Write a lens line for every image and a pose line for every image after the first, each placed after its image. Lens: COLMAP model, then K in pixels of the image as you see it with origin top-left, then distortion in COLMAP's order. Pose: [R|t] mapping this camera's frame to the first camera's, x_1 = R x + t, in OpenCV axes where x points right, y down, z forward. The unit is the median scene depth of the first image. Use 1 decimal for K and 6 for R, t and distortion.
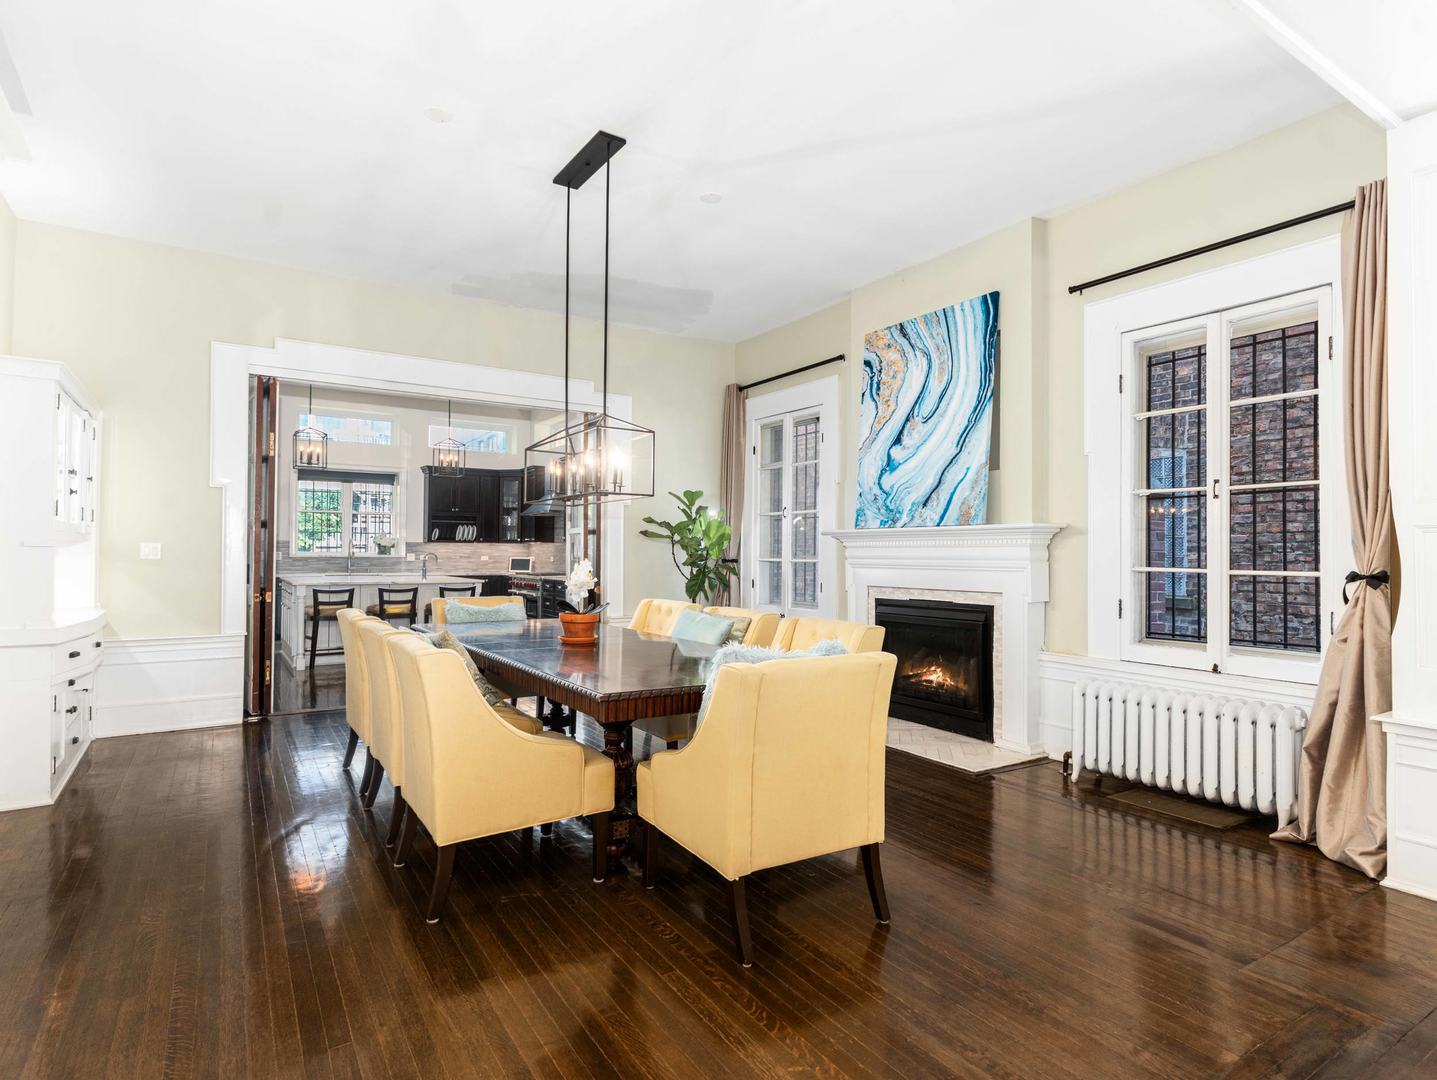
lens RADIAL K [[775.5, 0, 721.2], [0, 775.5, 544.4], [0, 0, 1]] dist [0.005045, 0.001545]
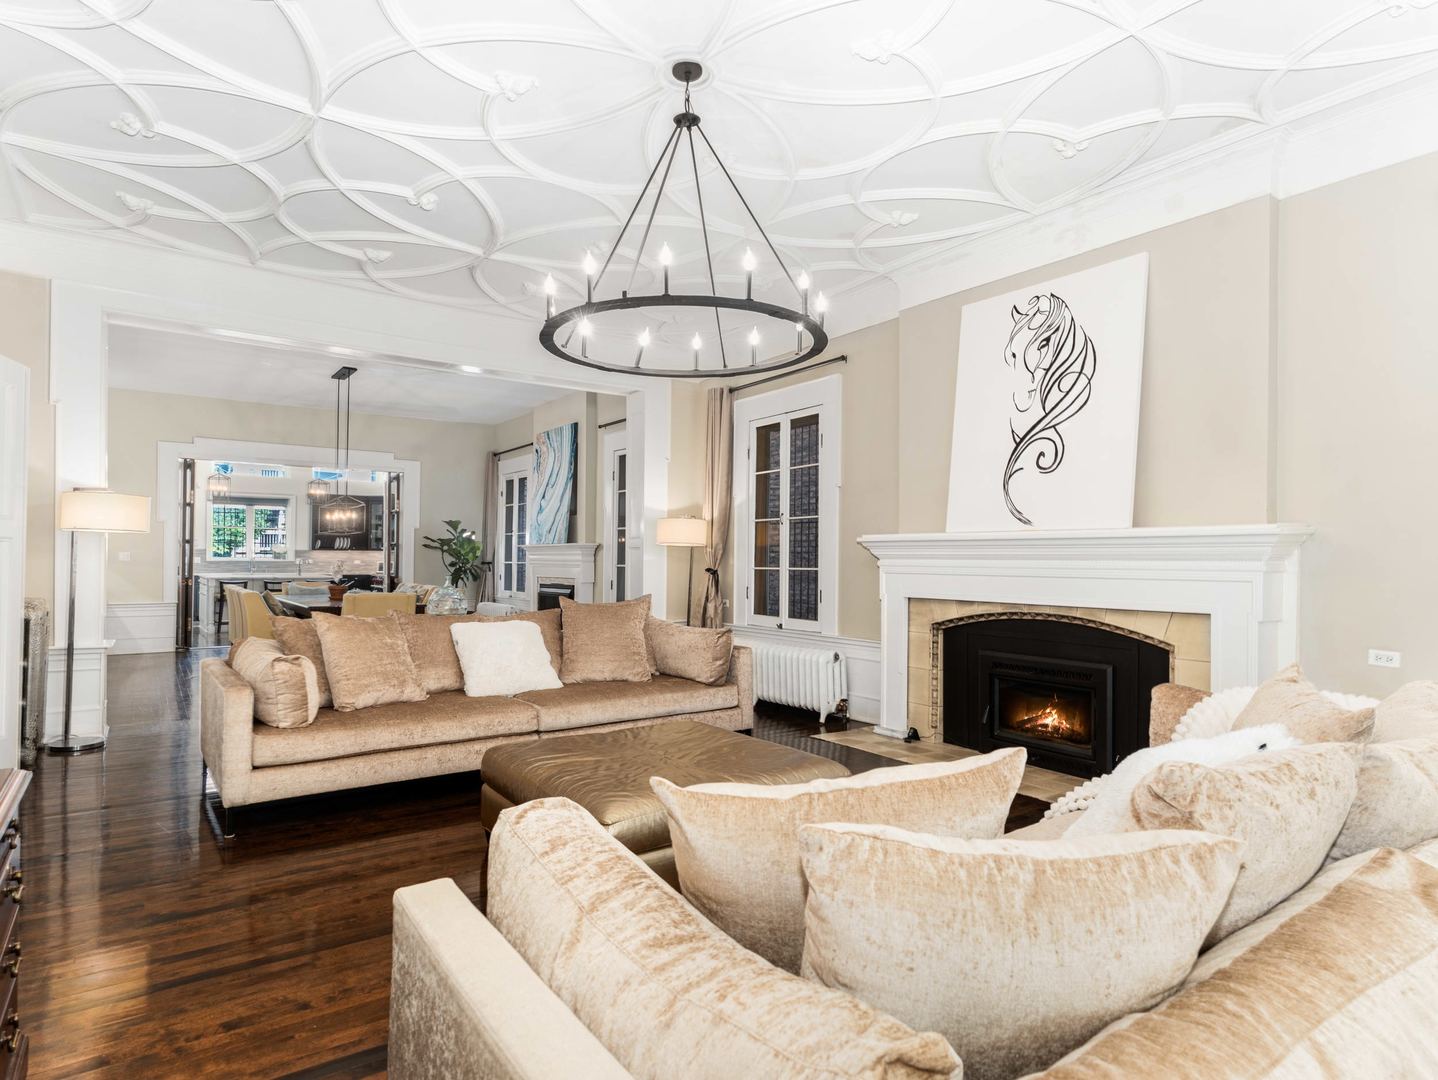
lens RADIAL K [[823.9, 0, 718.6], [0, 823.9, 549.9], [0, 0, 1]] dist [-0.004284, -0.001076]
pose [[0.999036, 0.002336, 0.043826, 0.443128], [-0.002313, 0.999997, -0.000578, -0.006508], [-0.043827, 0.000476, 0.999039, -0.760151]]
